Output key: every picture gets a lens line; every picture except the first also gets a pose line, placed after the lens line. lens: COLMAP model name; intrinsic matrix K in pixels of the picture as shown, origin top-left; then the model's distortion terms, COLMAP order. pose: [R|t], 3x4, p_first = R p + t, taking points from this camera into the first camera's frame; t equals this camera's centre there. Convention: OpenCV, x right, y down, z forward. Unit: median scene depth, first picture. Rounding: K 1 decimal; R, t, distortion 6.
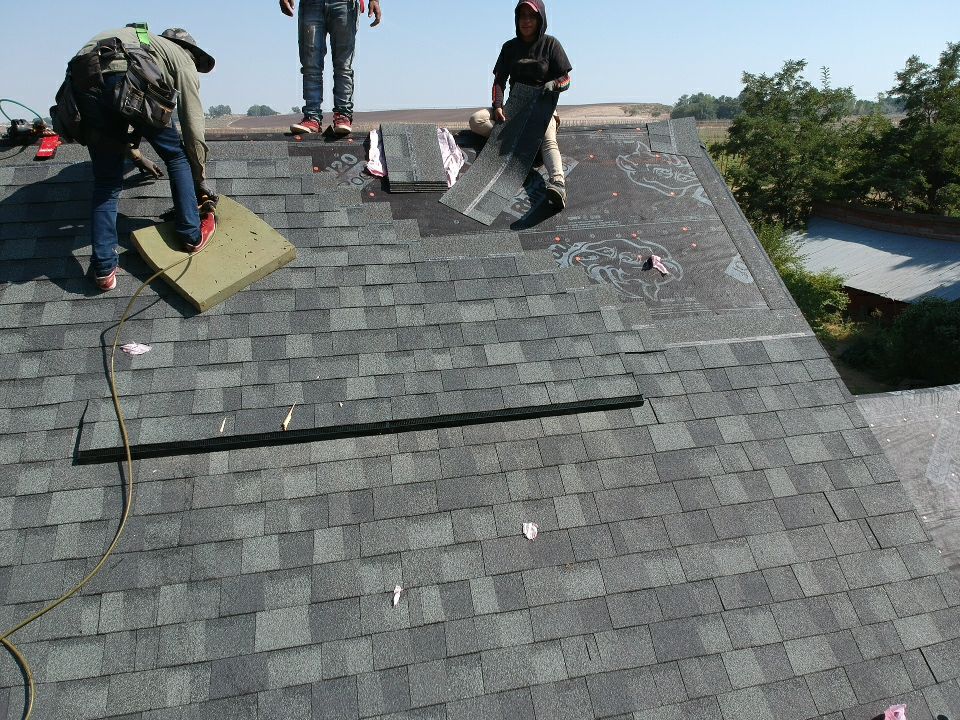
lens RADIAL K [[703.6, 0, 476.8], [0, 703.6, 352.6], [0, 0, 1]] dist [0.076110, -0.144934]
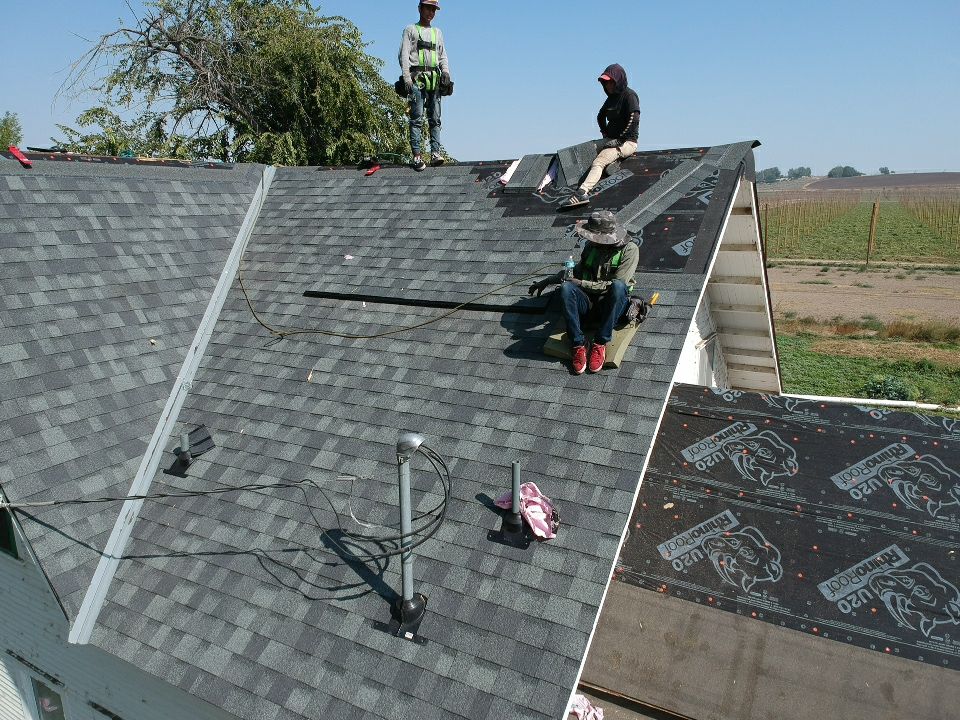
lens RADIAL K [[701.2, 0, 477.8], [0, 701.2, 362.8], [0, 0, 1]] dist [0.083547, -0.146523]
pose [[0.735209, 0.155538, -0.659754, 1.349242], [-0.199457, 0.979868, 0.008736, 0.224722], [0.647831, 0.125170, 0.751430, -0.331059]]
